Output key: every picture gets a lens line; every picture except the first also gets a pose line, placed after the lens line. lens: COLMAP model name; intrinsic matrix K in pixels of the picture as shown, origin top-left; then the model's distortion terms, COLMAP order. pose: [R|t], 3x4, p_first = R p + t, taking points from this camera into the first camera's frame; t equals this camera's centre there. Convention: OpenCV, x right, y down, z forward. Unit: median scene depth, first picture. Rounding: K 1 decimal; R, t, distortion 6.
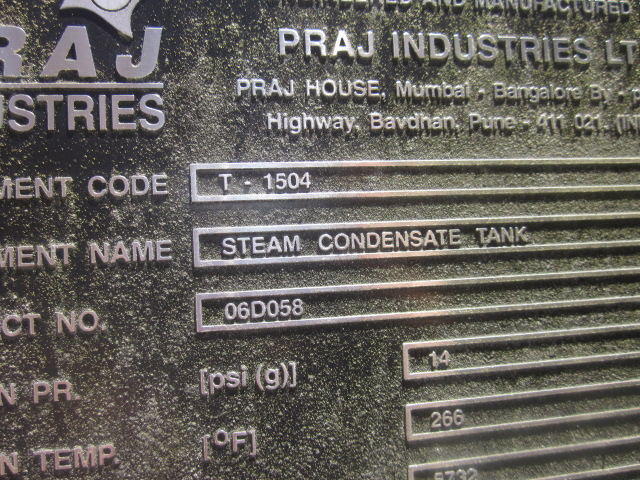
lens RADIAL K [[537.2, 0, 316.6], [0, 537.2, 240.5], [0, 0, 1]] dist [-0.013651, -0.009675]
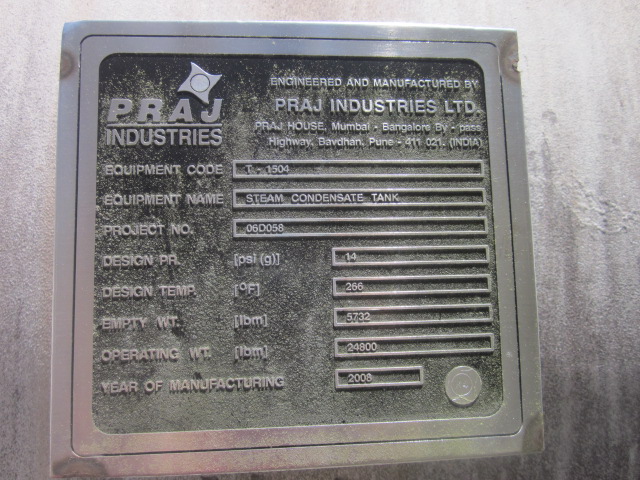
lens RADIAL K [[537.2, 0, 316.6], [0, 537.2, 240.5], [0, 0, 1]] dist [-0.013651, -0.009675]
pose [[0.996257, 0.012869, -0.085481, 0.282403], [-0.019427, 0.996893, -0.076338, 0.328094], [0.084233, 0.077713, 0.993411, -1.068309]]
